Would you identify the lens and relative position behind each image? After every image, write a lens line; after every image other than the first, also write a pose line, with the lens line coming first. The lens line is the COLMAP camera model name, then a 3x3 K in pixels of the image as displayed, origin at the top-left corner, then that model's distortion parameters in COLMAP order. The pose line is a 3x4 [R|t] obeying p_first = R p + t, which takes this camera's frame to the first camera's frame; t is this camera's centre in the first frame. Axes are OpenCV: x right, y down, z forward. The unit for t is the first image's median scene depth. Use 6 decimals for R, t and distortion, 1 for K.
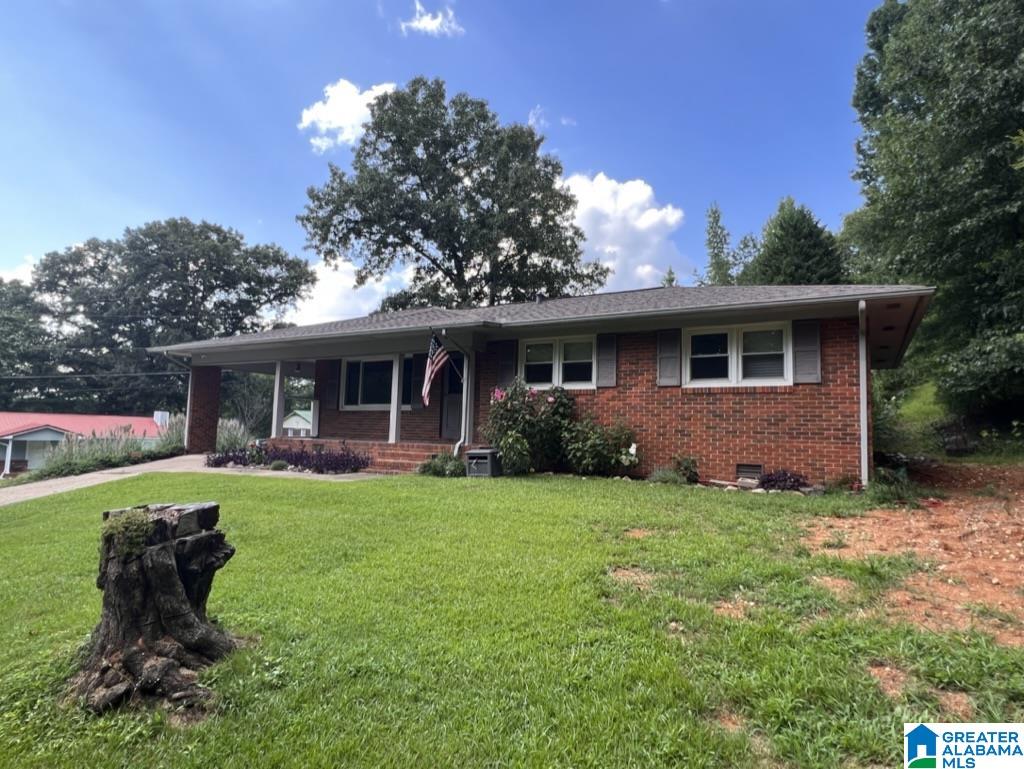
lens RADIAL K [[583.1, 0, 505.2], [0, 583.1, 384.1], [0, 0, 1]] dist [0.000092, 0.001026]
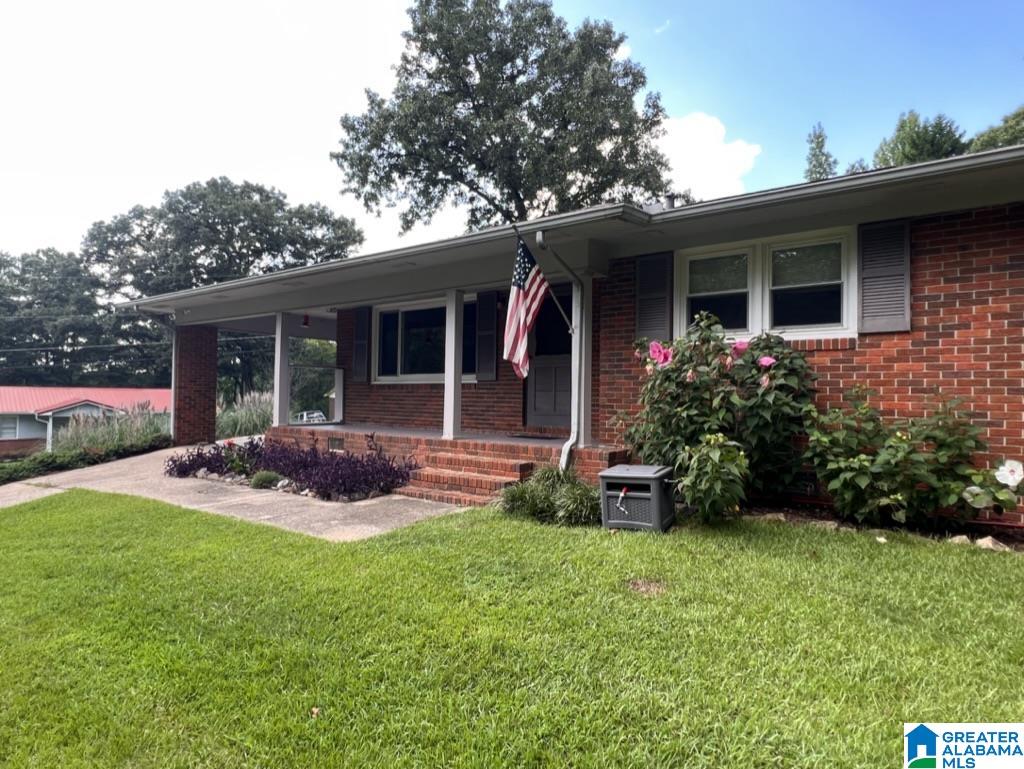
lens RADIAL K [[583.1, 0, 505.2], [0, 583.1, 384.1], [0, 0, 1]] dist [0.000092, 0.001026]
pose [[0.995491, -0.016995, -0.093322, -0.028514], [0.022674, 0.997933, 0.060138, 0.003469], [0.092107, -0.061983, 0.993818, 0.149207]]
